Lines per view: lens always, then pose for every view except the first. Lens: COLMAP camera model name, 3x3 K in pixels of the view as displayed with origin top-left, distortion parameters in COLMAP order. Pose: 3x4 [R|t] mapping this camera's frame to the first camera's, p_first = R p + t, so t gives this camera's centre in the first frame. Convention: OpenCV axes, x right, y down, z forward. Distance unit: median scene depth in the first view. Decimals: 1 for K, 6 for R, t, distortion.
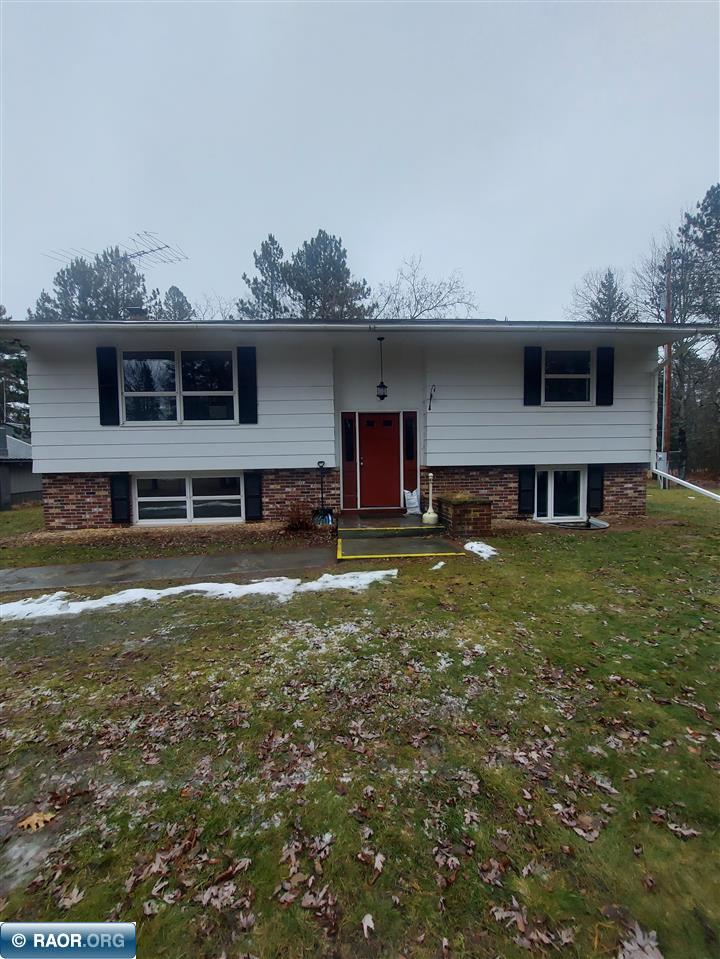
lens RADIAL K [[388.6, 0, 359.5], [0, 388.6, 484.5], [0, 0, 1]] dist [-0.012847, -0.000158]
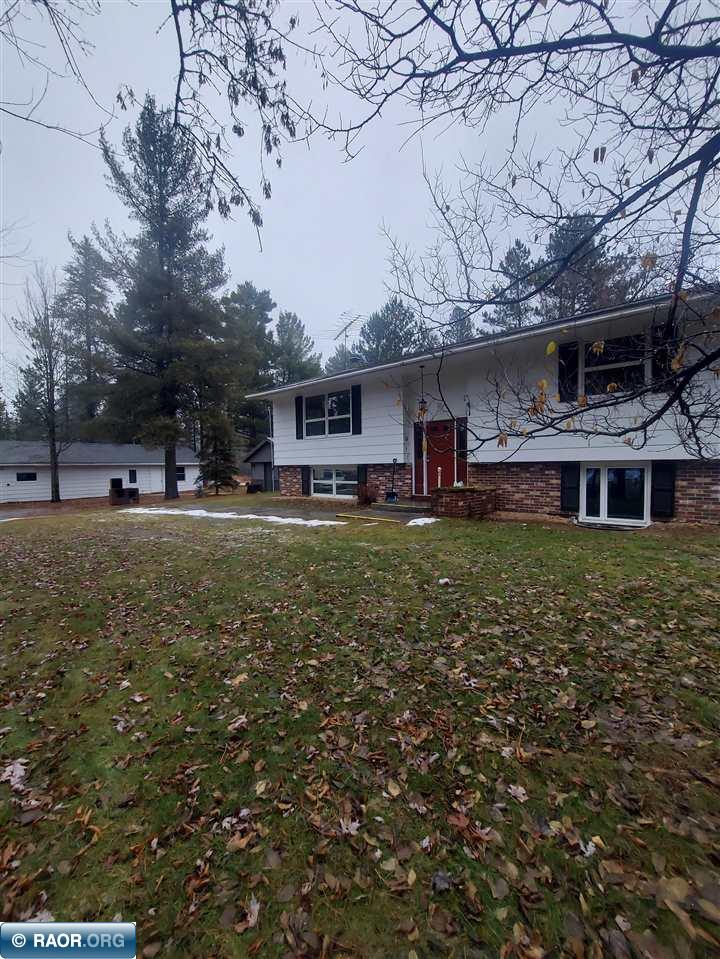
lens RADIAL K [[388.6, 0, 363.1], [0, 388.6, 477.7], [0, 0, 1]] dist [-0.012847, -0.000158]
pose [[0.712314, 0.030739, -0.701187, 0.767685], [-0.034750, 0.999360, 0.008510, 0.000202], [0.701000, 0.018304, 0.712926, -0.072680]]
